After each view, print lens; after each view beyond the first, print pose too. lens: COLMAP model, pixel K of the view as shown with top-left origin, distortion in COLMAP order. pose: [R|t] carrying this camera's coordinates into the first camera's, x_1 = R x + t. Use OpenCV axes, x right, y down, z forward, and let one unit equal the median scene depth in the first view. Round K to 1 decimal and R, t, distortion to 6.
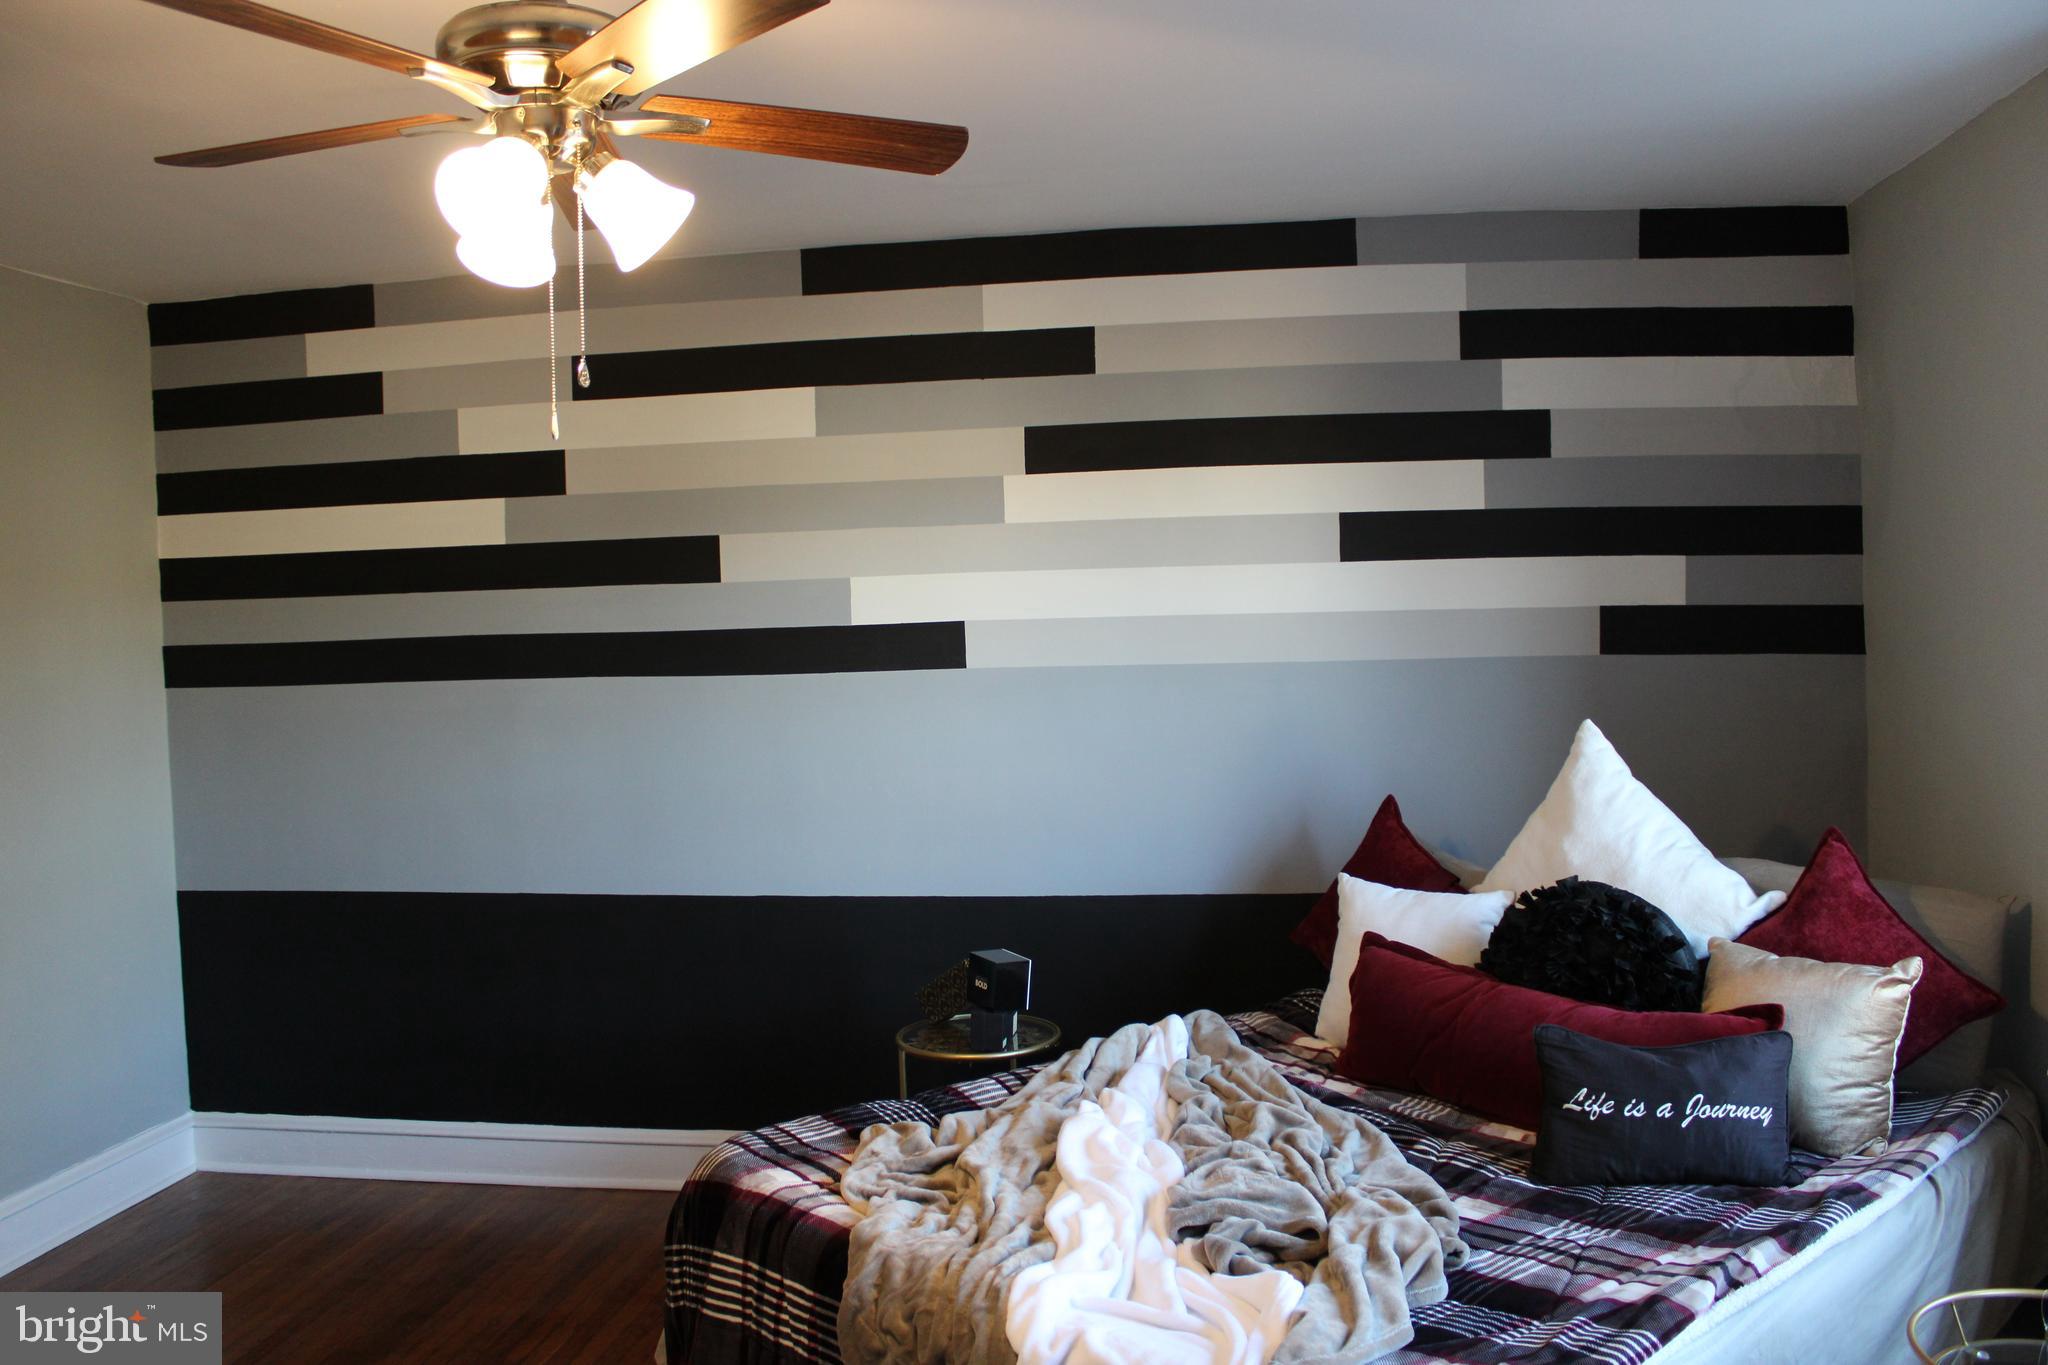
lens RADIAL K [[1695.3, 0, 1024.0], [0, 1695.3, 682.5], [0, 0, 1]] dist [-0.159880, 0.110094]
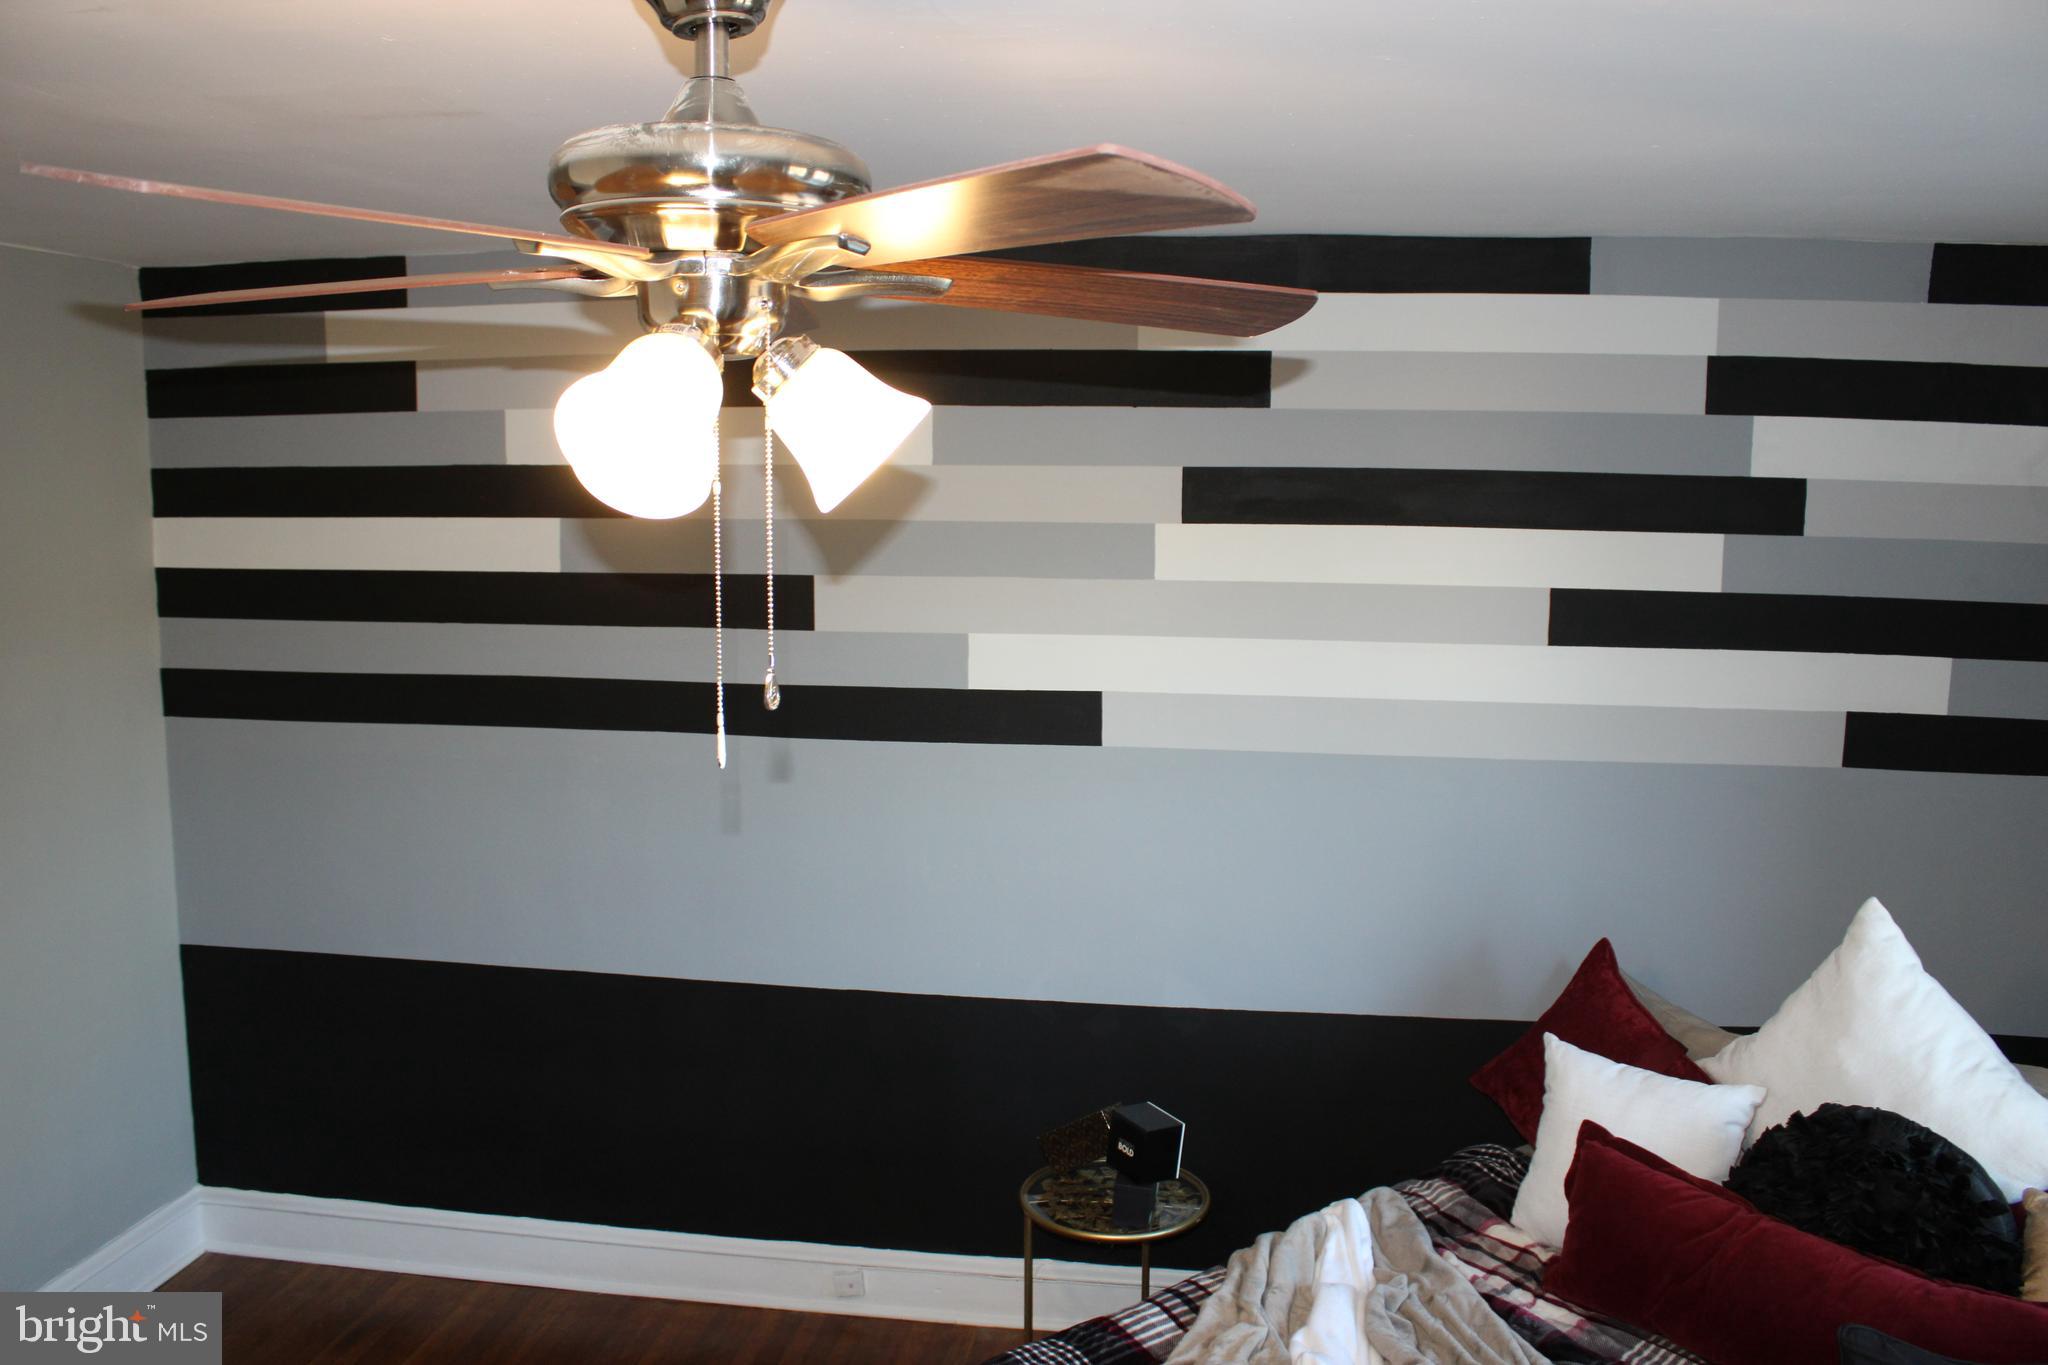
lens RADIAL K [[1695.3, 0, 1024.0], [0, 1695.3, 682.5], [0, 0, 1]] dist [-0.159880, 0.110094]
pose [[0.999408, 0.034344, -0.002162, -0.082521], [-0.034040, 0.995863, 0.084253, -0.126700], [0.005047, -0.084129, 0.996442, 0.168988]]
